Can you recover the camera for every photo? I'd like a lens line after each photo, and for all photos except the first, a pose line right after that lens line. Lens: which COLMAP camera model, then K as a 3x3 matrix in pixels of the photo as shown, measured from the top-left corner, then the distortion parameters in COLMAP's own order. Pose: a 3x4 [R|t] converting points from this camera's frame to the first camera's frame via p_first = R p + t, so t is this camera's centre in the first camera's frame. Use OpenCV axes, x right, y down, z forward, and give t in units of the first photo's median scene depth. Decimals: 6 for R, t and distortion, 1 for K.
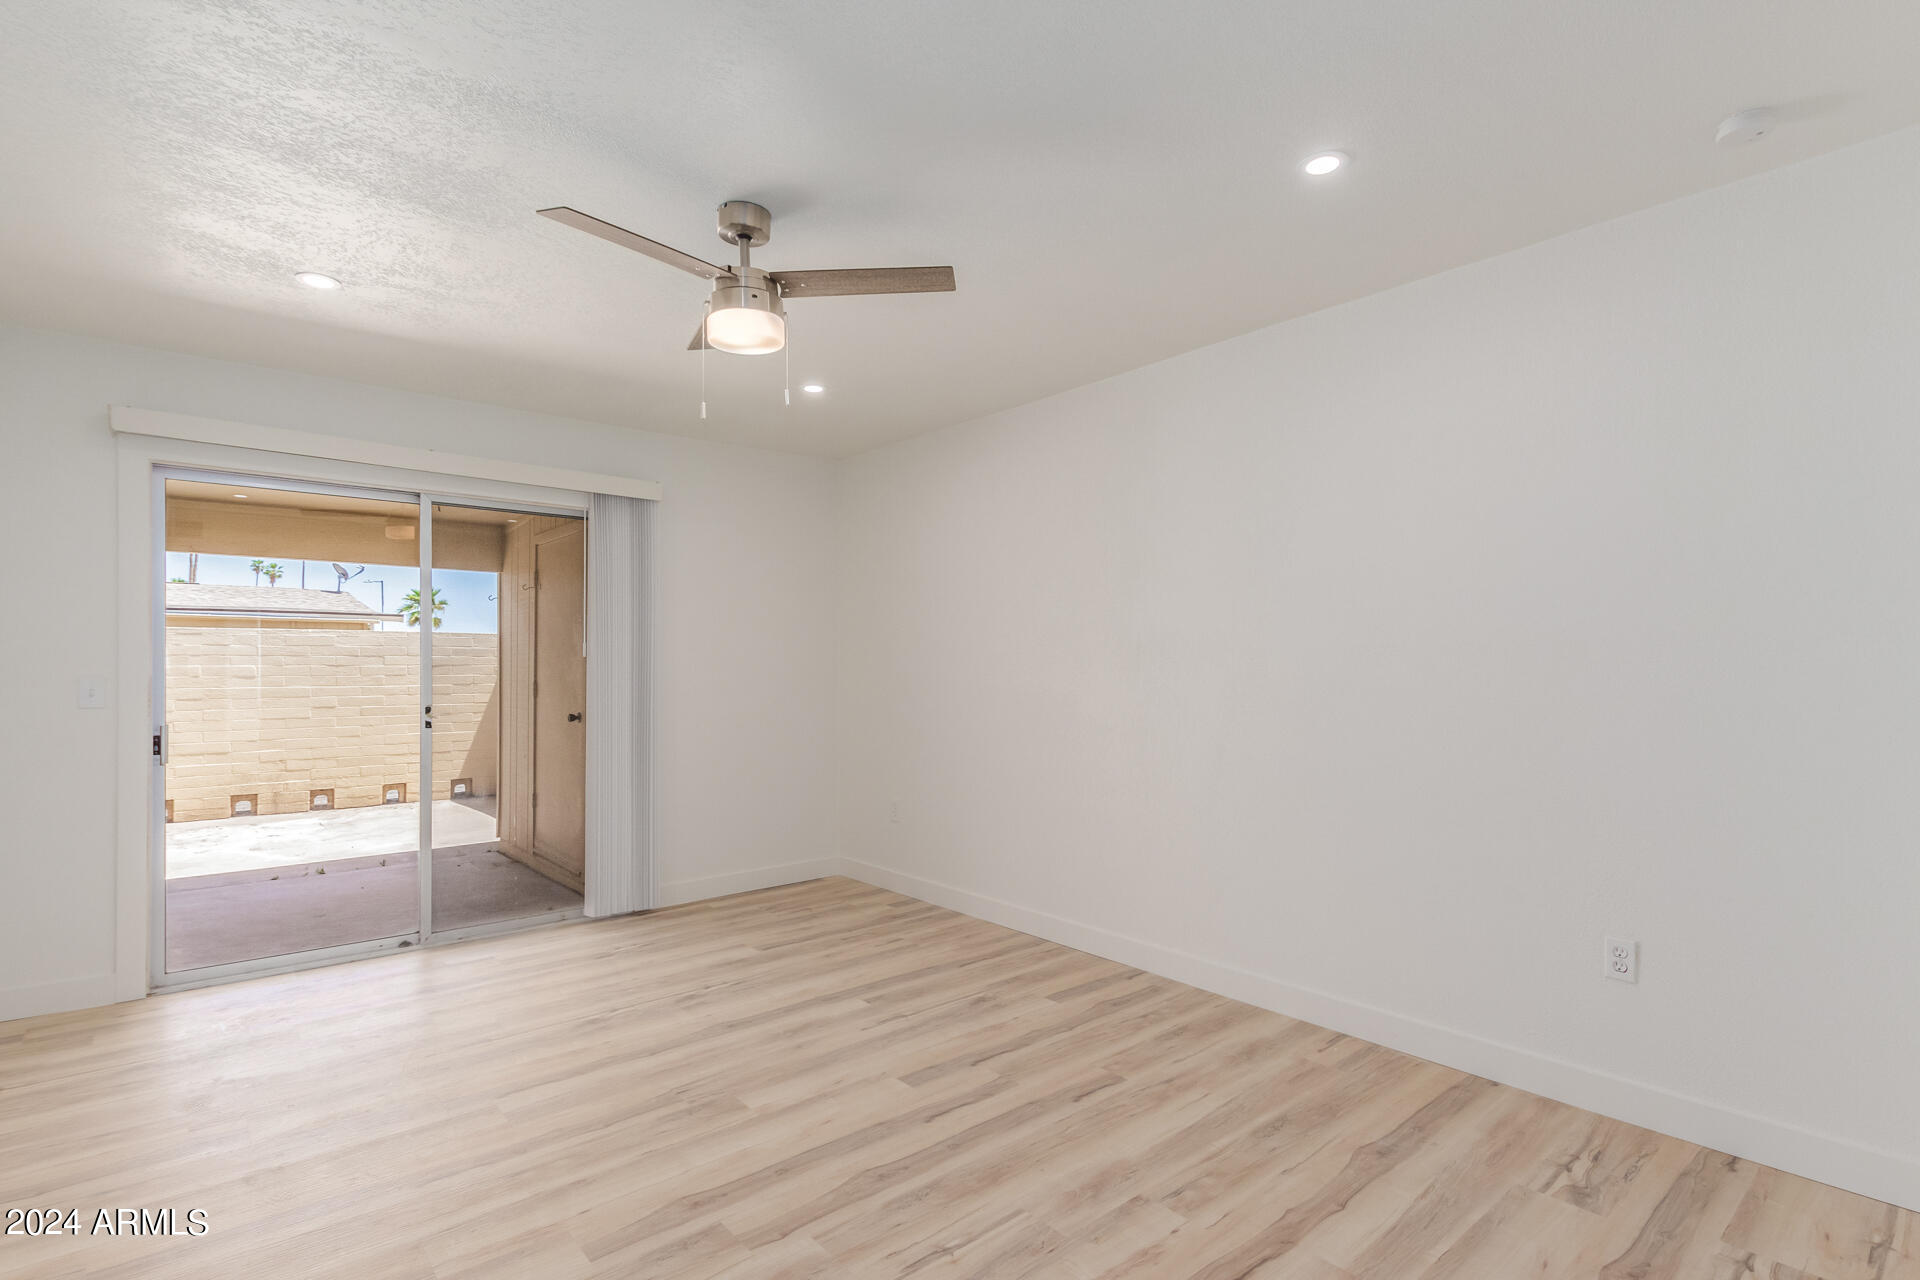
lens RADIAL K [[881.6, 0, 941.1], [0, 881.6, 660.5], [0, 0, 1]] dist [0.002001, 0.000148]
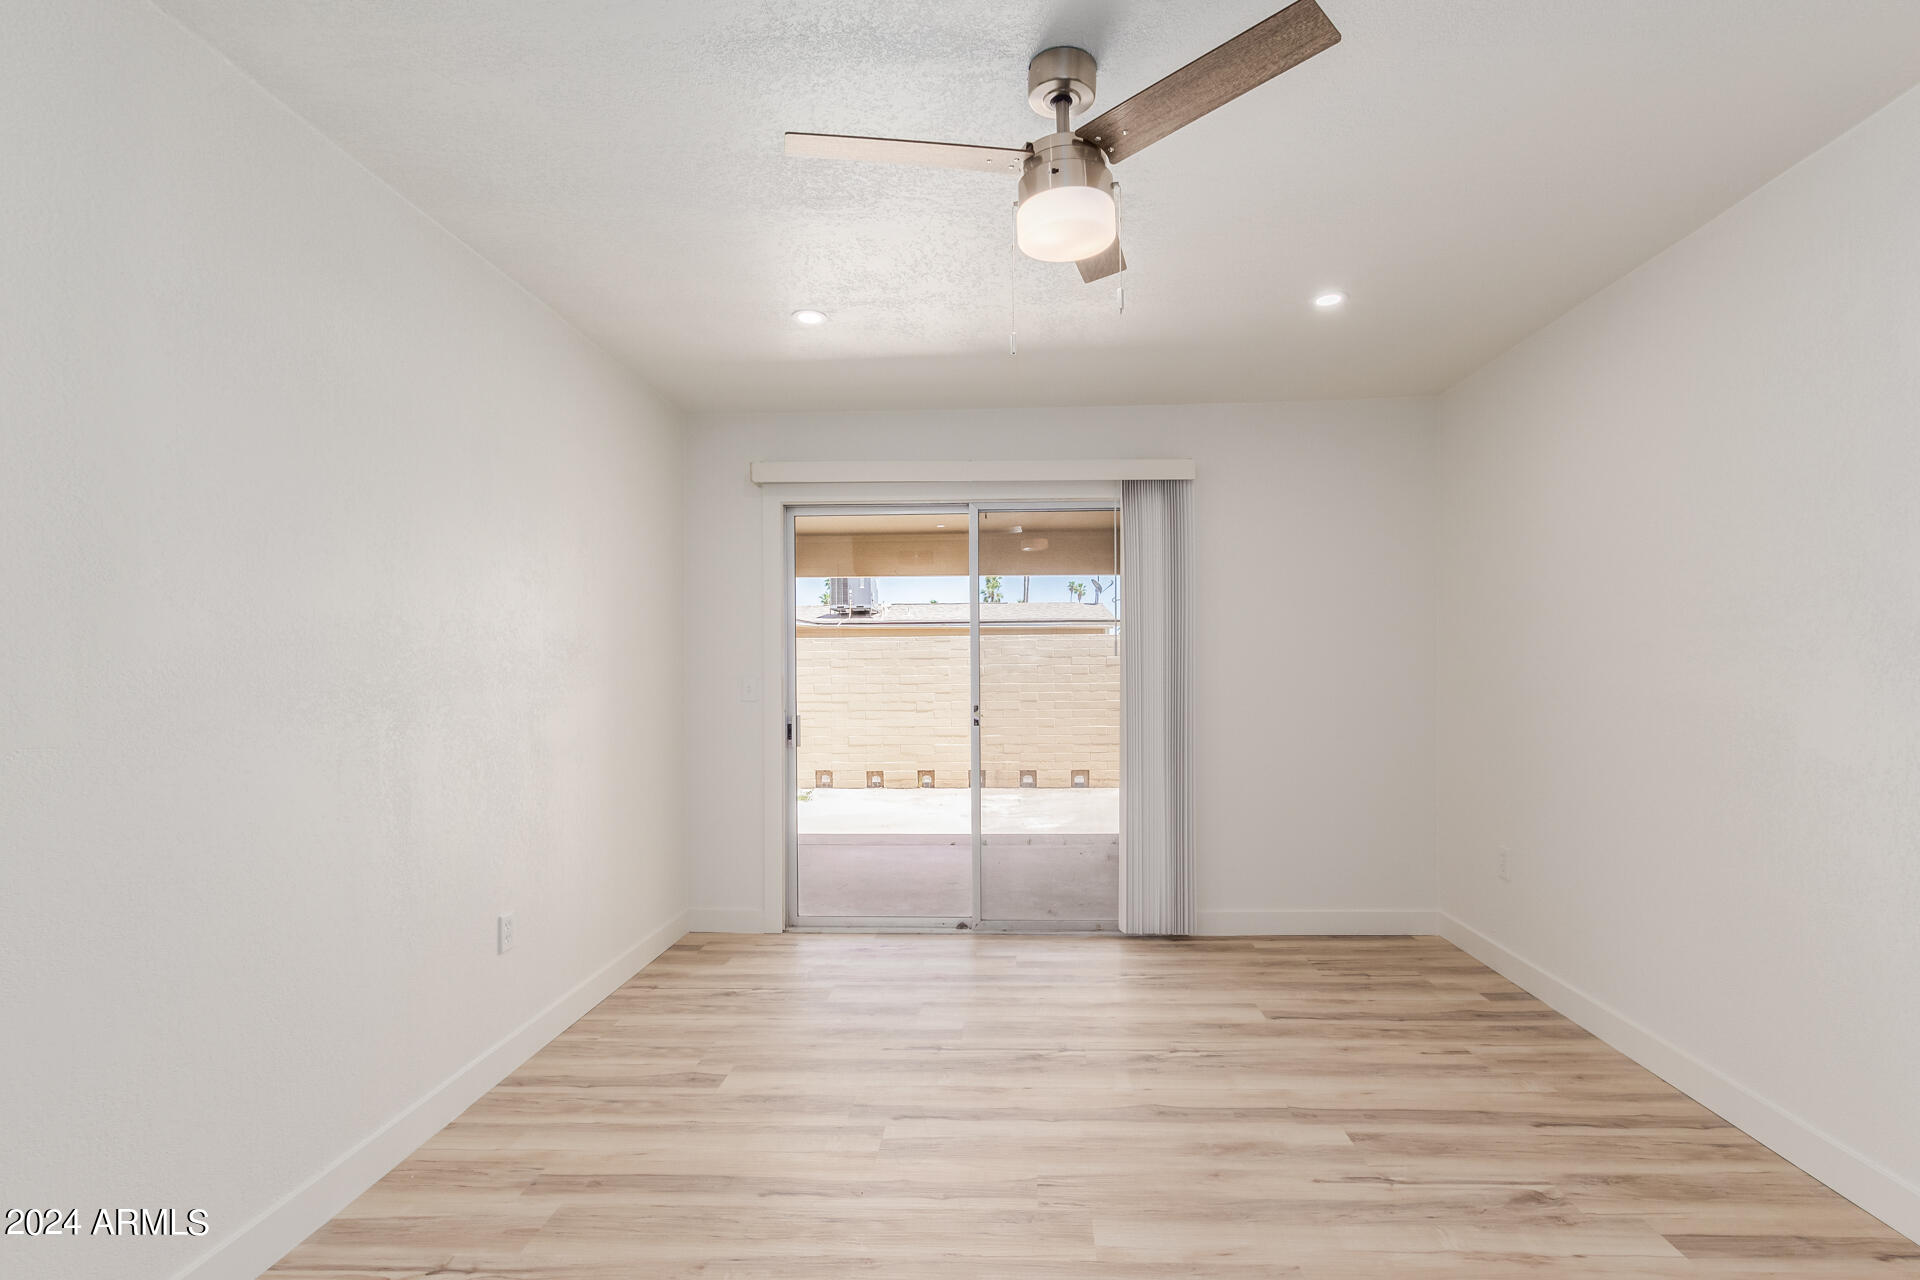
lens RADIAL K [[897.5, 0, 965.2], [0, 897.5, 669.9], [0, 0, 1]] dist [0.017235, -0.010342]
pose [[0.756204, -0.003497, -0.654327, 0.123729], [0.011866, 0.999895, 0.008370, 0.000701], [0.654229, -0.014094, 0.756165, 0.198769]]
